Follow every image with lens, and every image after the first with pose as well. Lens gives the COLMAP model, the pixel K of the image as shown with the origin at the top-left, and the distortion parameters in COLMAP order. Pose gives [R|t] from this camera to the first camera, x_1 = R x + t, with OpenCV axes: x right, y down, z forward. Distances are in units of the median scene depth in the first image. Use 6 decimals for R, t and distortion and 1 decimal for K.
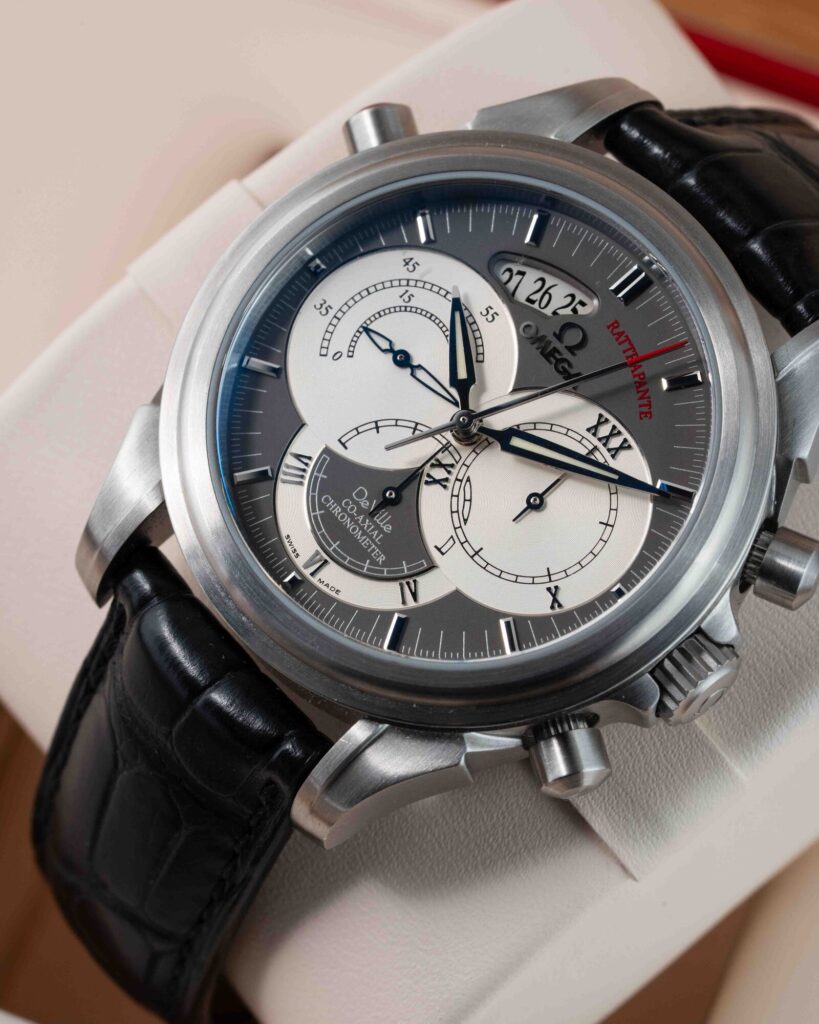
lens RADIAL K [[4815.7, 0, 408.6], [0, 4815.7, 516.8], [0, 0, 1]] dist [0.333489, 0.000000]
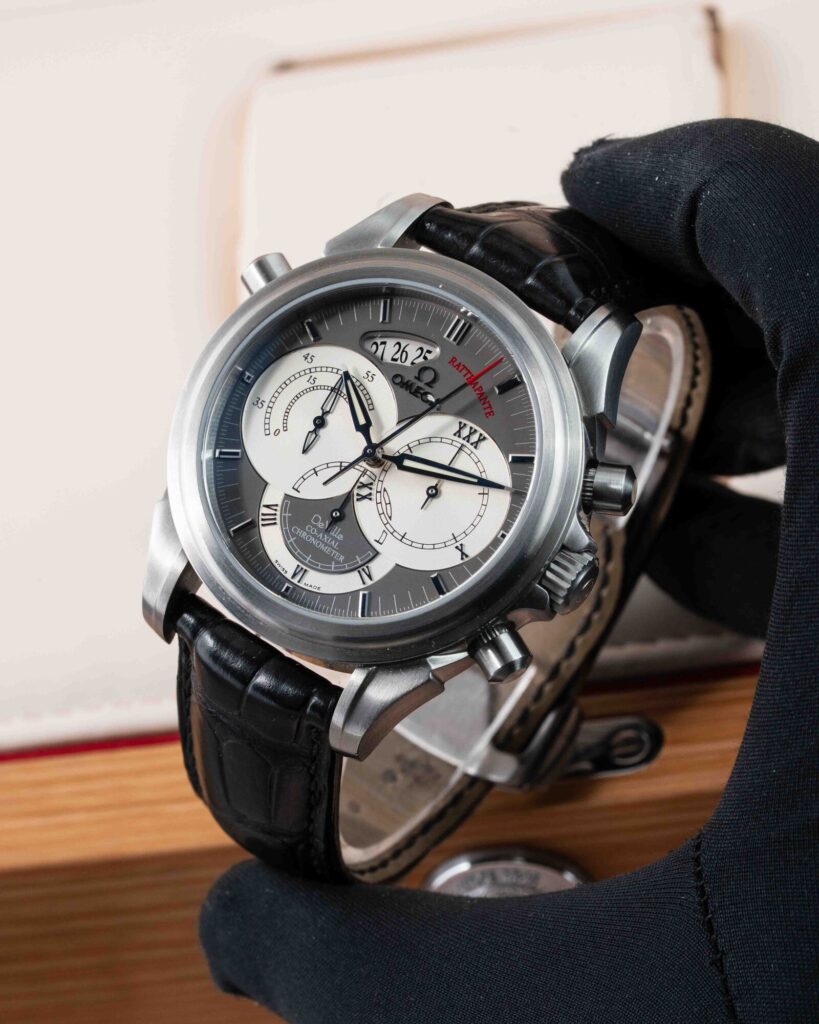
lens RADIAL K [[4815.7, 0, 405.6], [0, 4815.7, 509.4], [0, 0, 1]] dist [0.333489, 0.000000]
pose [[0.961548, -0.271569, -0.040930, 0.076386], [0.270986, 0.962390, -0.019286, 0.027691], [0.044628, 0.007453, 0.998976, -0.452754]]
